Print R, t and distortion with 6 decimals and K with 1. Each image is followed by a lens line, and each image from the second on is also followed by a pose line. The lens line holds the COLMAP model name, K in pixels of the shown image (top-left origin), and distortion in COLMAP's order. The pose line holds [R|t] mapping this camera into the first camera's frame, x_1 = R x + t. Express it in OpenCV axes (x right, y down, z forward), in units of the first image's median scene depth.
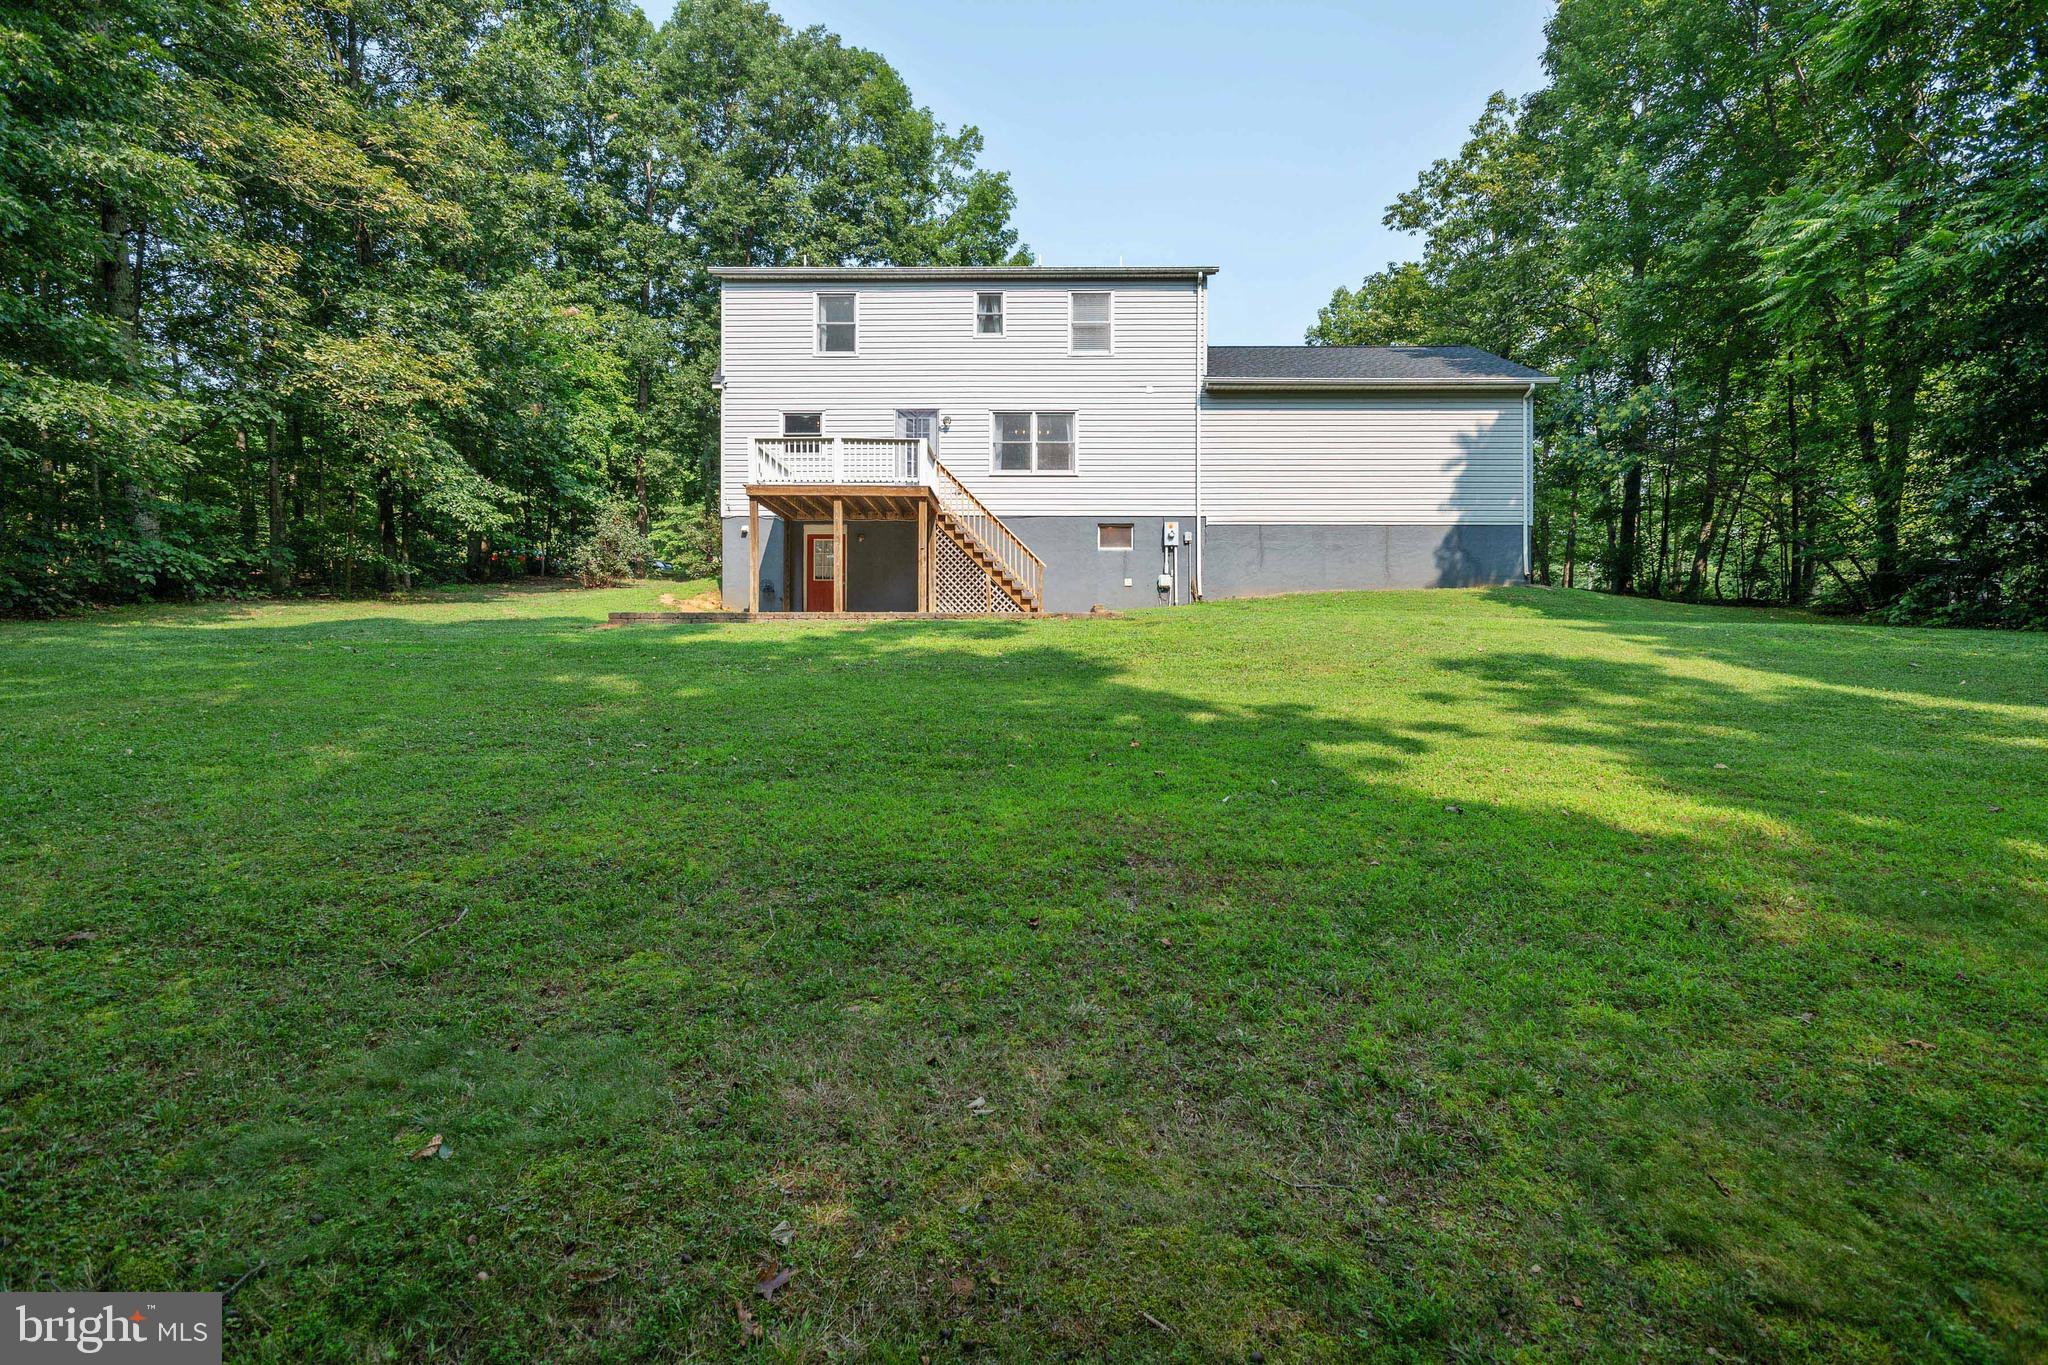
lens RADIAL K [[972.4, 0, 1026.7], [0, 972.4, 667.8], [0, 0, 1]] dist [-0.018735, 0.009852]
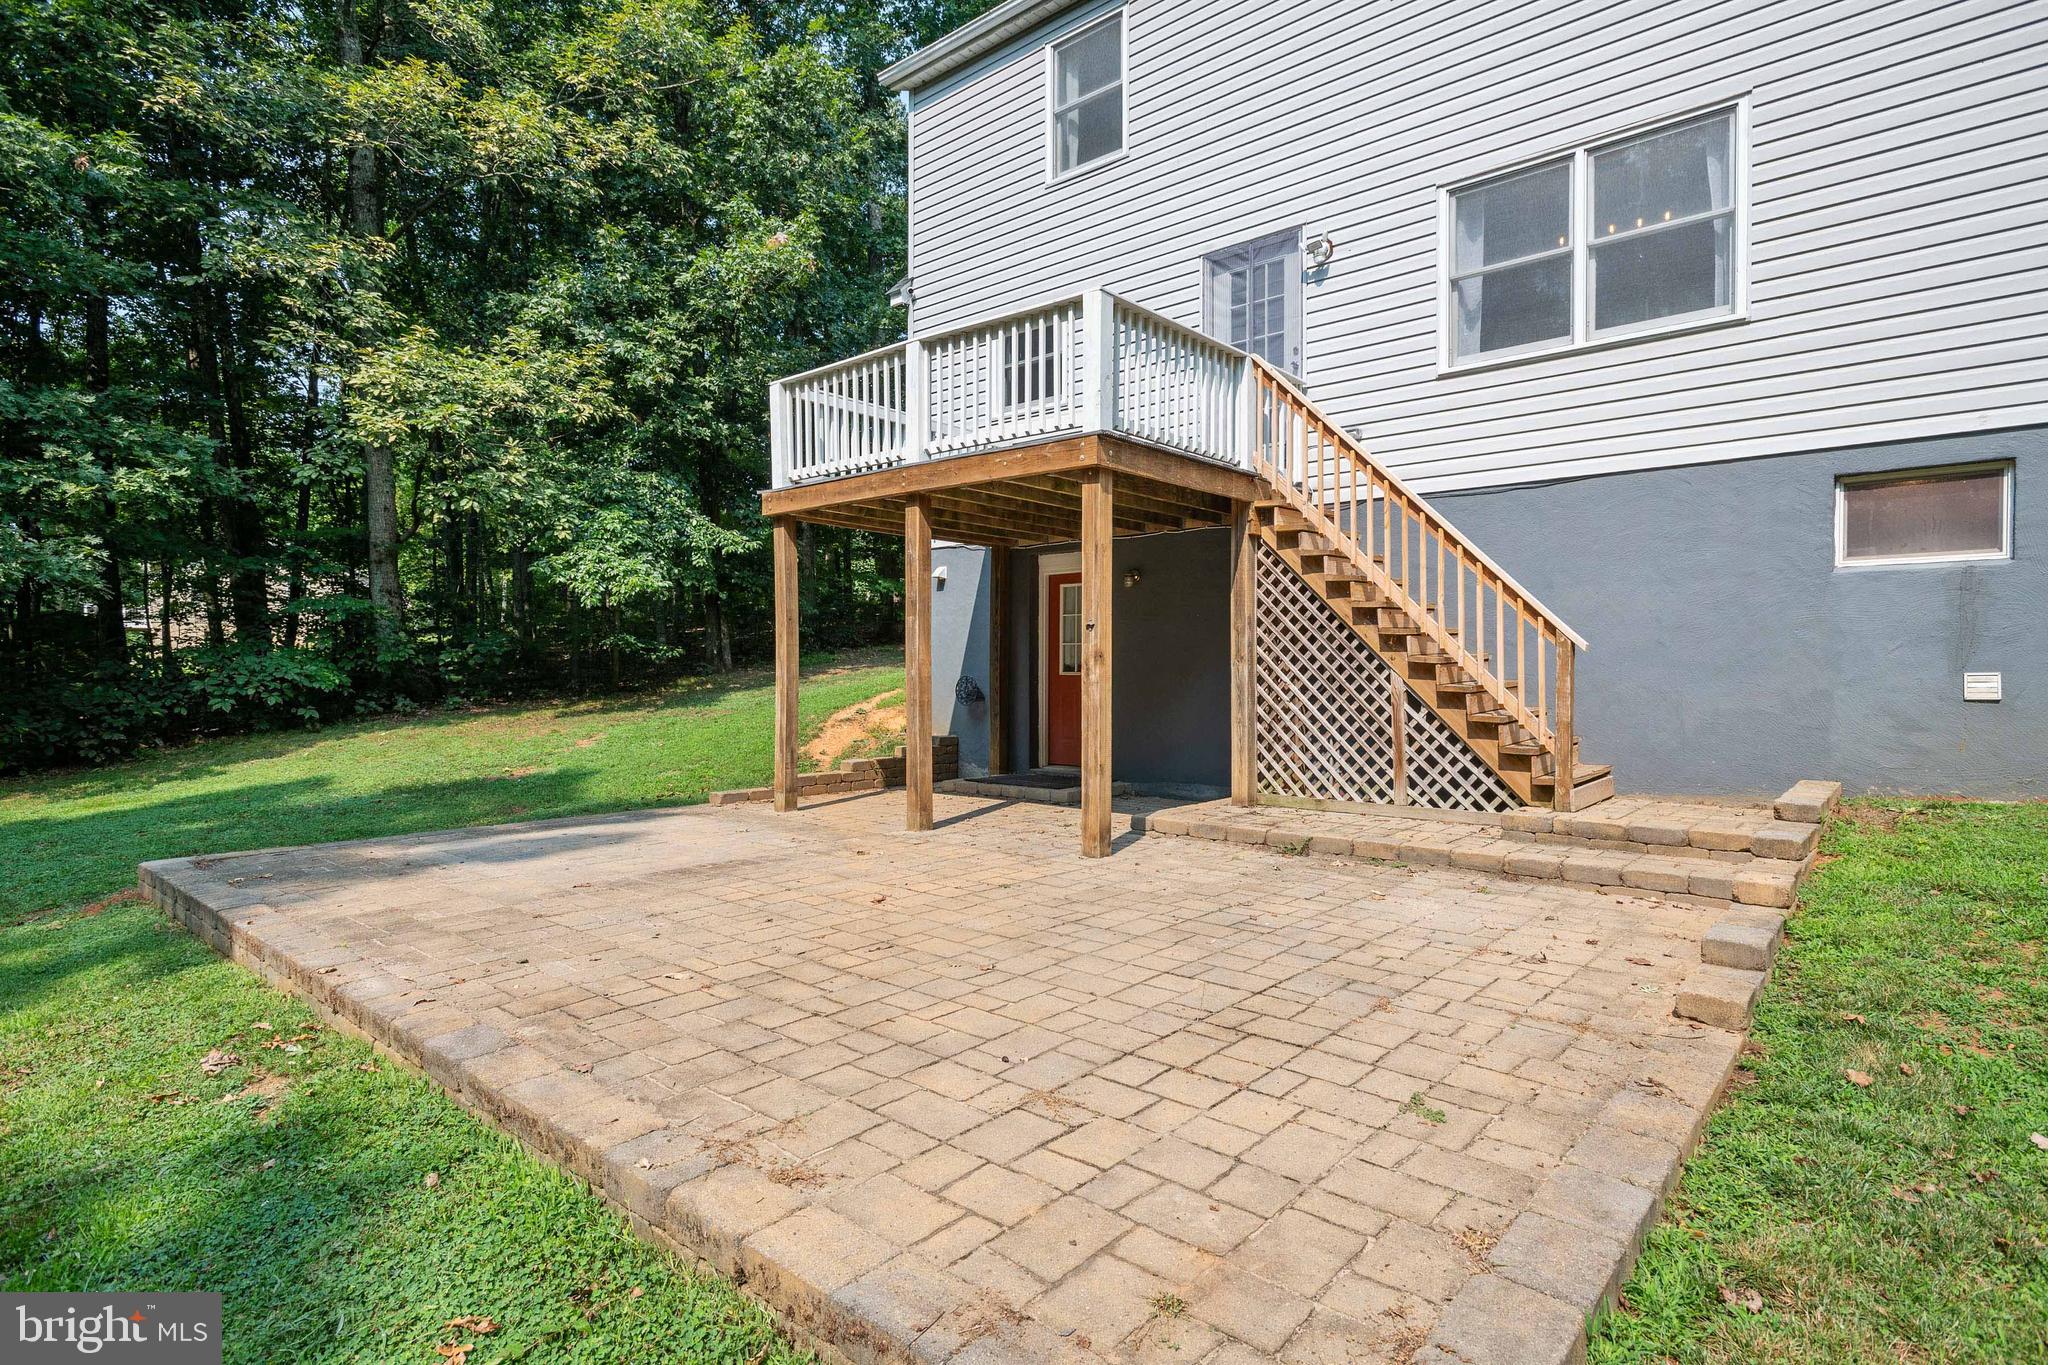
lens RADIAL K [[1011.7, 0, 1024.0], [0, 1011.7, 682.5], [0, 0, 1]] dist [-0.012403, 0.000460]
pose [[0.754214, 0.007380, -0.656587, 0.087366], [0.000835, 0.999925, 0.012199, -0.093165], [0.656628, -0.009749, 0.754152, 0.631244]]
